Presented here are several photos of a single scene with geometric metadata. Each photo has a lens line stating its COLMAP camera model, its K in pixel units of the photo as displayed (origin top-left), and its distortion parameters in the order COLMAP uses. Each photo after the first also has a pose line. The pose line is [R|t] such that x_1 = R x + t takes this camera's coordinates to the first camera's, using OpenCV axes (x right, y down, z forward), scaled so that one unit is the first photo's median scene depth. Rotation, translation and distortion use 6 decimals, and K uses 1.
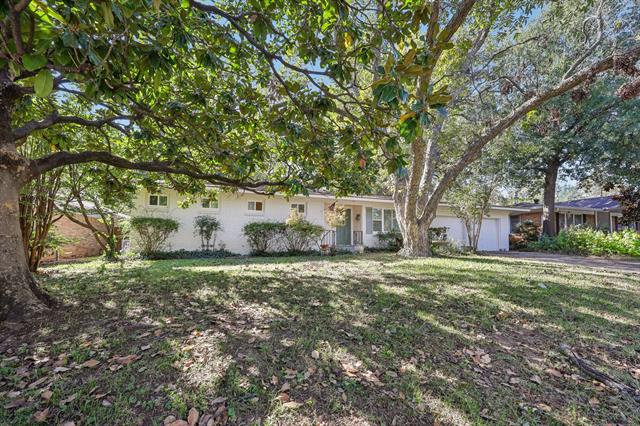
lens RADIAL K [[262.7, 0, 320.6], [0, 262.7, 217.4], [0, 0, 1]] dist [0.001338, -0.000521]
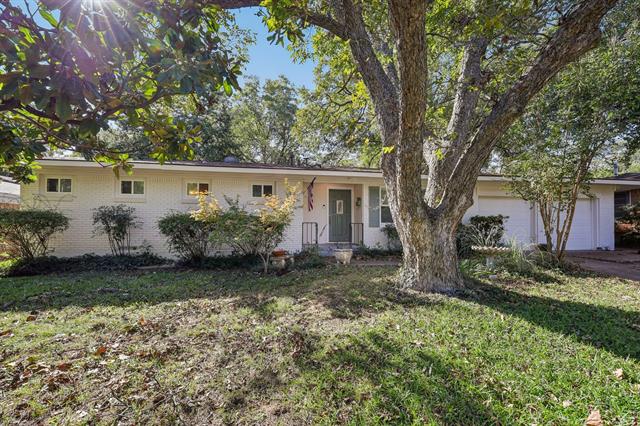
lens RADIAL K [[262.7, 0, 319.3], [0, 262.7, 208.6], [0, 0, 1]] dist [0.001338, -0.000521]
pose [[0.985125, -0.015989, -0.171095, 0.190346], [0.022169, 0.999167, 0.034272, -0.010380], [0.170404, -0.037556, 0.984658, 0.380869]]
